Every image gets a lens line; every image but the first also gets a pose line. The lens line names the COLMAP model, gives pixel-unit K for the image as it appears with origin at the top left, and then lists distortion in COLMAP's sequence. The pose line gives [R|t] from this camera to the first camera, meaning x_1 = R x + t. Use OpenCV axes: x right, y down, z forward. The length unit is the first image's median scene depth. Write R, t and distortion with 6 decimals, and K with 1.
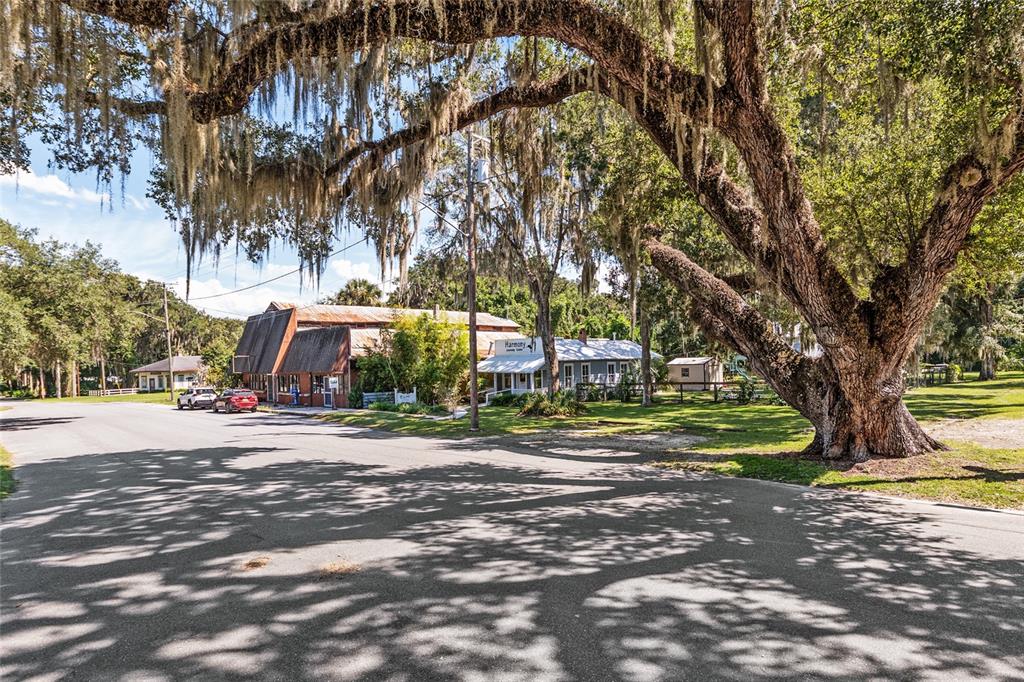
lens RADIAL K [[549.1, 0, 508.2], [0, 549.1, 340.9], [0, 0, 1]] dist [-0.000544, 0.000053]
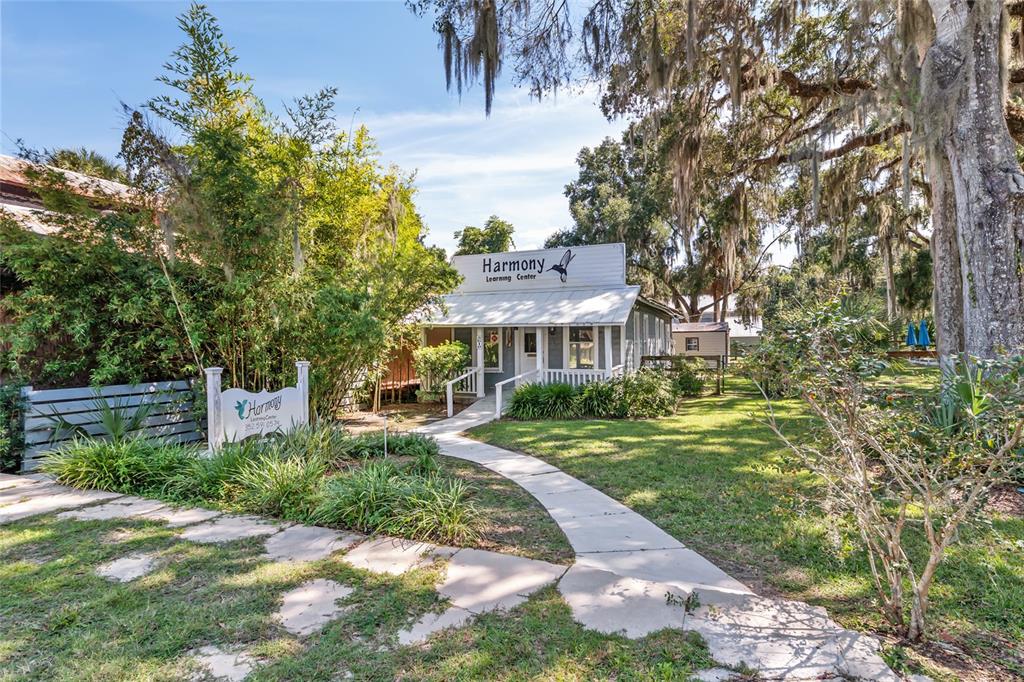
lens RADIAL K [[534.0, 0, 511.0], [0, 534.0, 330.5], [0, 0, 1]] dist [0.001910, 0.000002]
pose [[0.929845, 0.021705, 0.367312, -0.161985], [-0.023625, 0.999721, 0.000731, 0.066307], [-0.367193, -0.009357, 0.930098, 0.727509]]
